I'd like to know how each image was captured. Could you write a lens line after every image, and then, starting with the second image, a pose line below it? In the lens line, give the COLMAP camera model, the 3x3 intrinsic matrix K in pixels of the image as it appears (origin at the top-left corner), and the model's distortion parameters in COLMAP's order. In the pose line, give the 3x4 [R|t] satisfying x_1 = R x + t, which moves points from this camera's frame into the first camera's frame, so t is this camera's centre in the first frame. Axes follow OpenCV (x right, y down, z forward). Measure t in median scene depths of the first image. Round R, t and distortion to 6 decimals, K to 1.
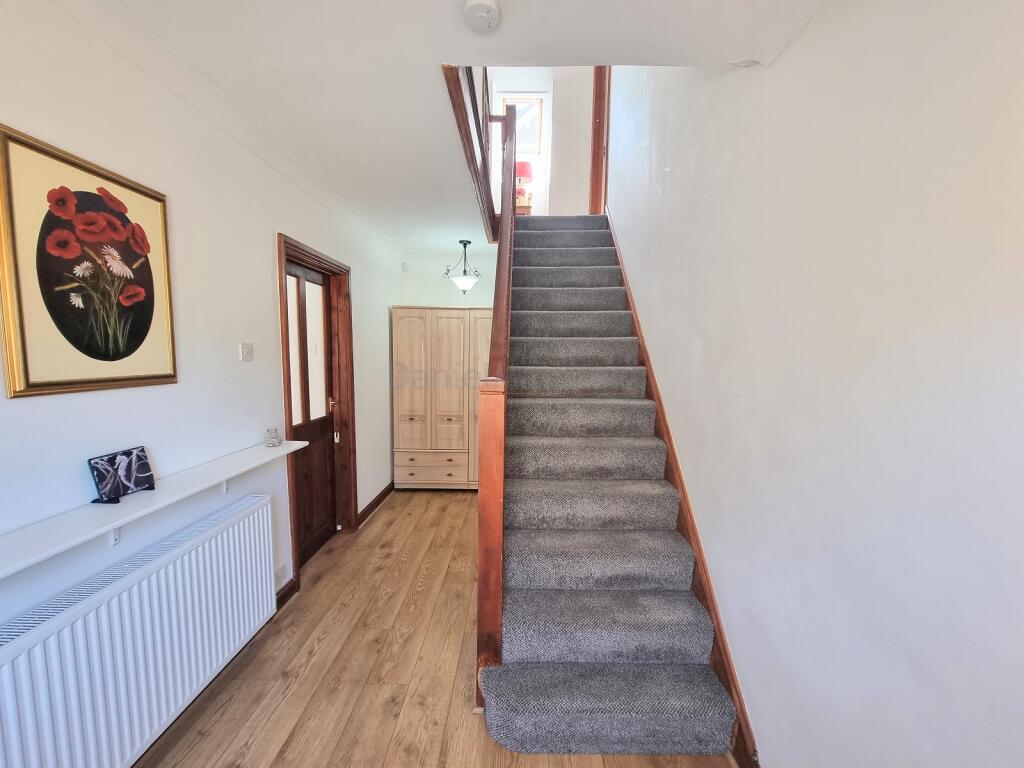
lens RADIAL K [[420.8, 0, 516.9], [0, 420.8, 394.9], [0, 0, 1]] dist [-0.003589, -0.000727]
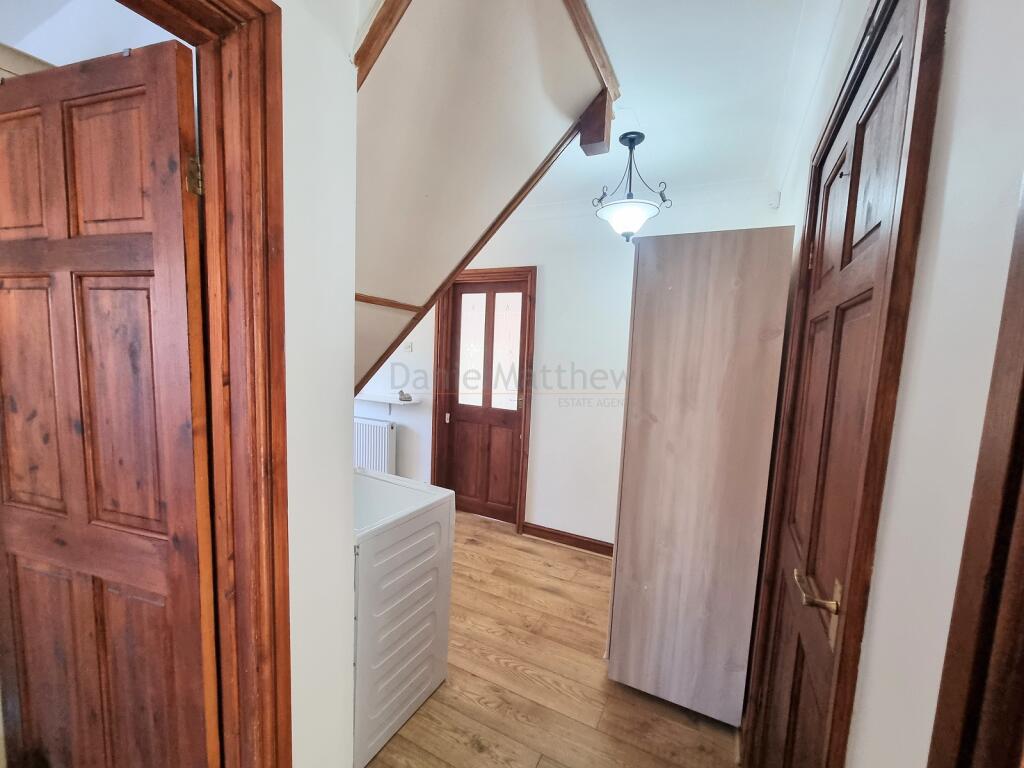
lens RADIAL K [[420.8, 0, 516.9], [0, 420.8, 394.9], [0, 0, 1]] dist [-0.003589, -0.000727]
pose [[-0.442061, 0.057942, -0.895112, 0.446773], [-0.139757, 0.981275, 0.132540, -0.115294], [0.886031, 0.183689, -0.425685, 1.251802]]
